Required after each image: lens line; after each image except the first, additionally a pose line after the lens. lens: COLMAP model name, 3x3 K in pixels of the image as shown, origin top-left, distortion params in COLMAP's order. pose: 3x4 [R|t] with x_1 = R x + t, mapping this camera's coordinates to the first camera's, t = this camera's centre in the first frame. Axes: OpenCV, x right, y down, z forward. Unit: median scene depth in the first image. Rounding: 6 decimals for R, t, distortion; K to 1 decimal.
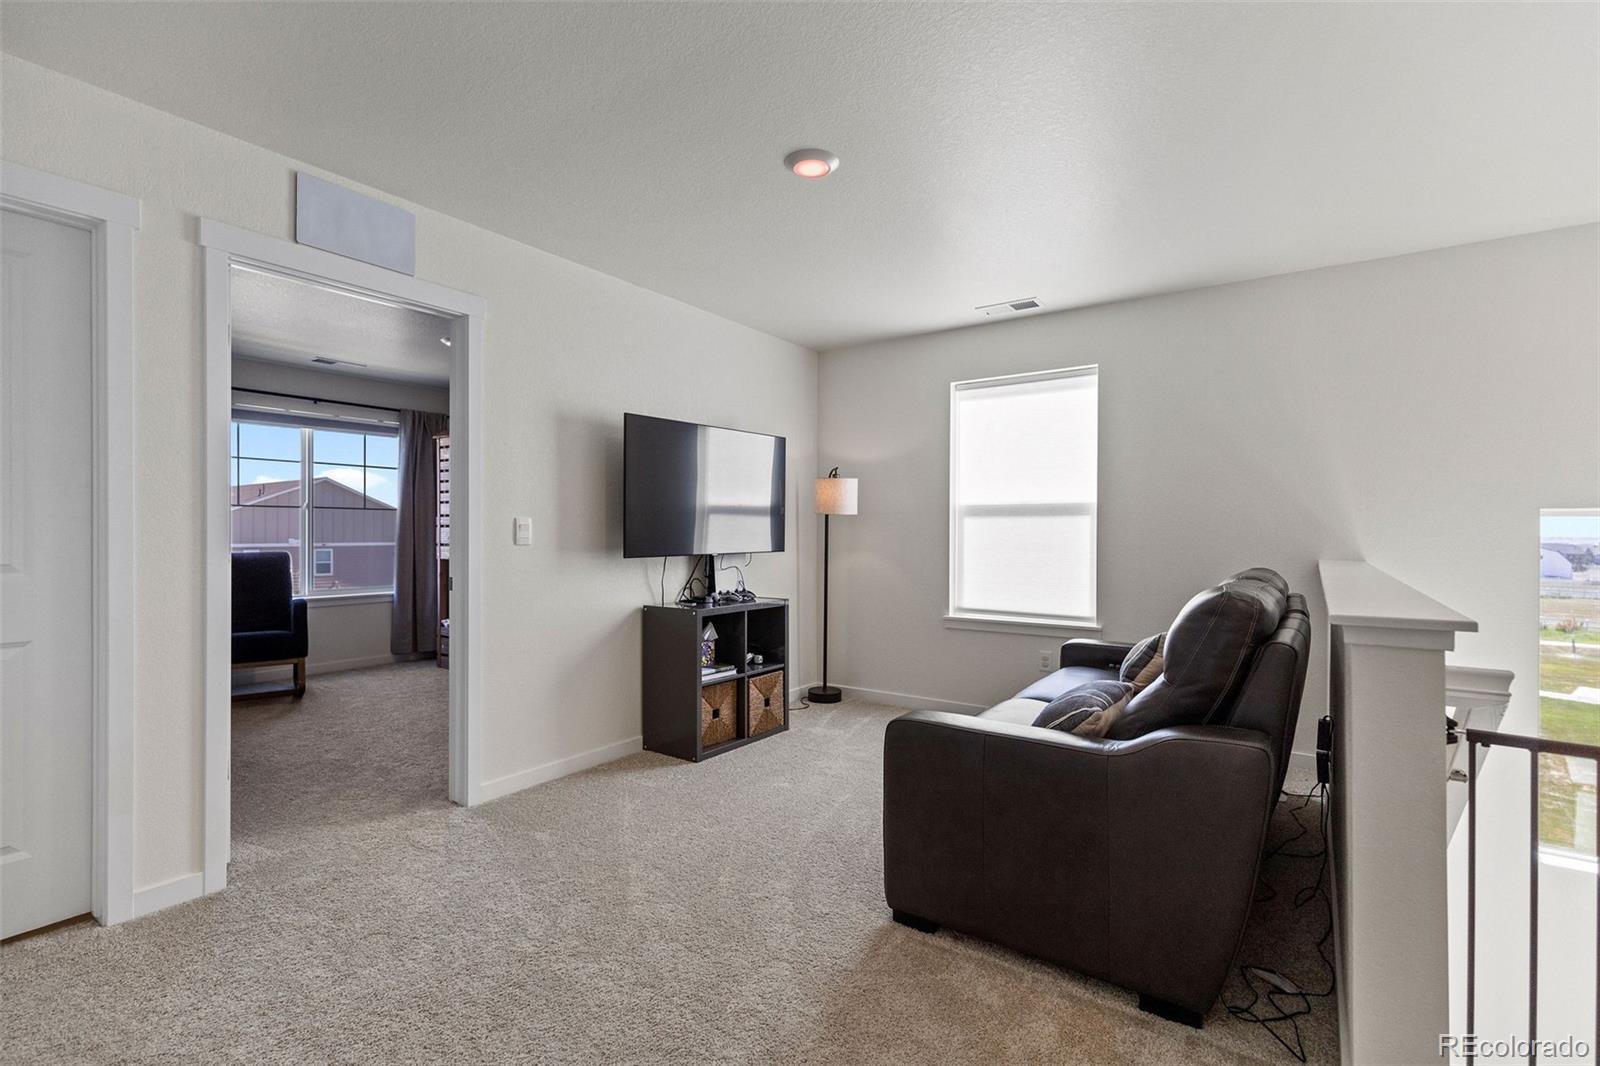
lens RADIAL K [[722.2, 0, 795.9], [0, 722.2, 533.1], [0, 0, 1]] dist [0.003426, -0.000060]
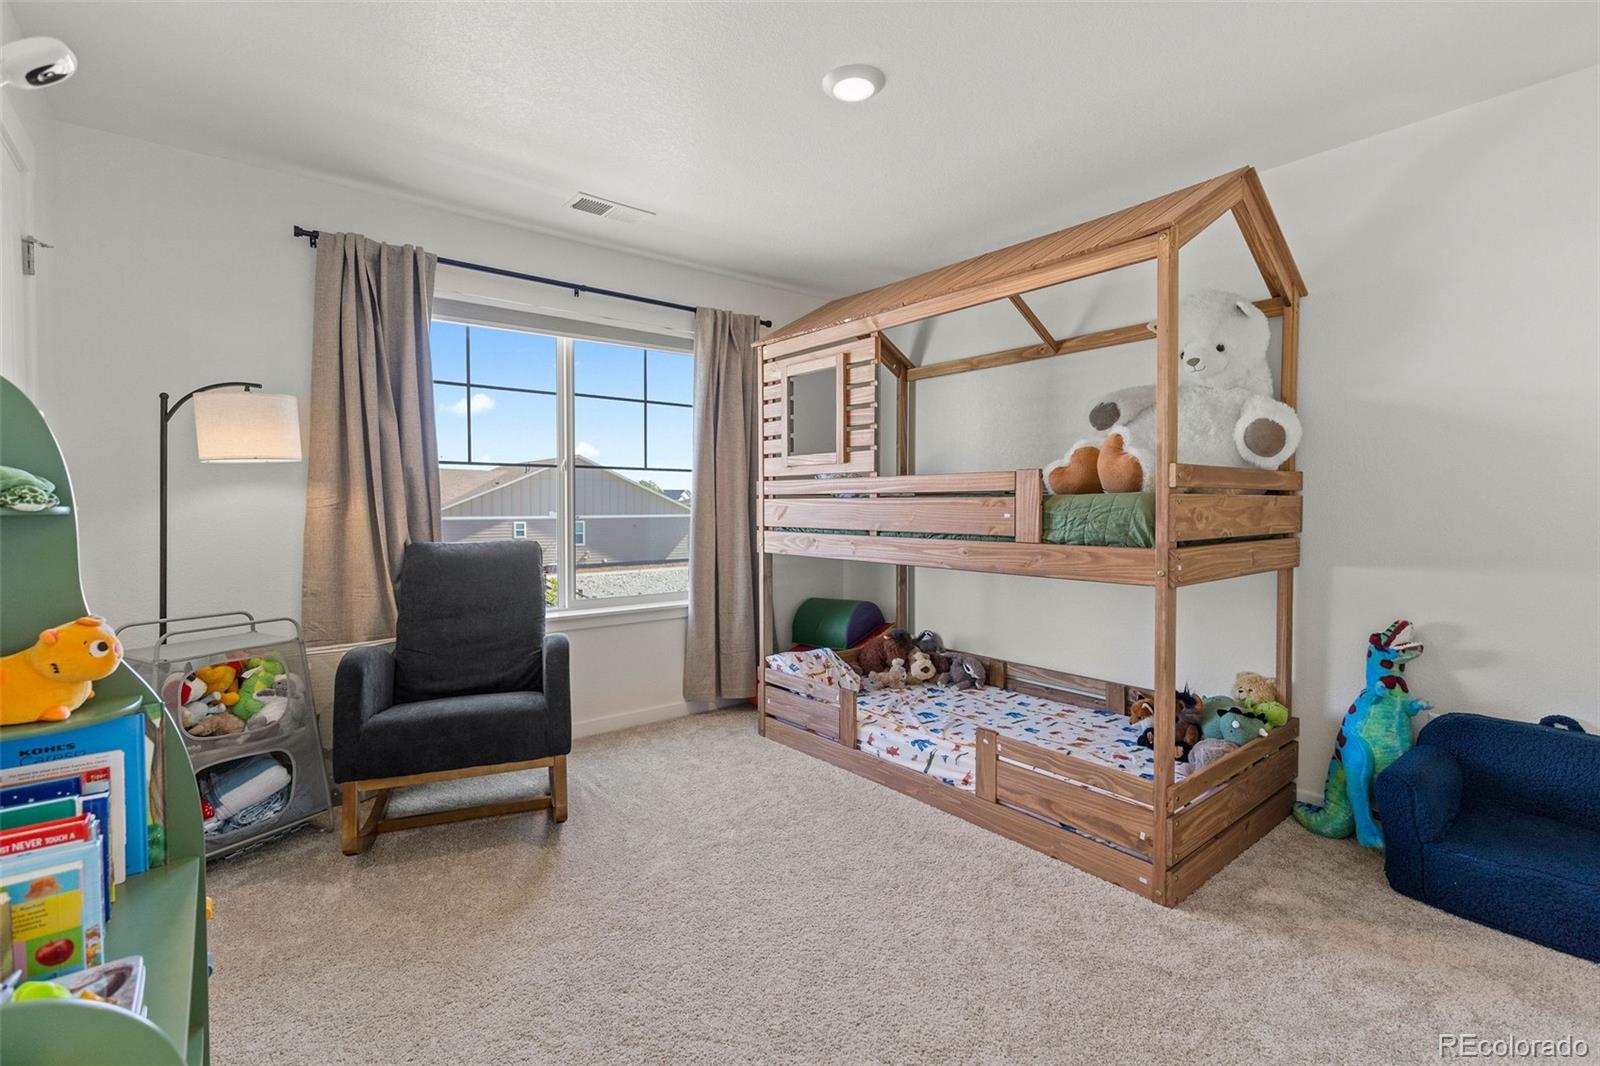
lens RADIAL K [[722.2, 0, 805.1], [0, 722.2, 525.8], [0, 0, 1]] dist [0.003426, -0.000060]
pose [[0.963021, 0.006781, -0.269342, -0.300361], [-0.000083, 0.999691, 0.024873, -0.000863], [0.269427, -0.023930, 0.962723, 0.441649]]
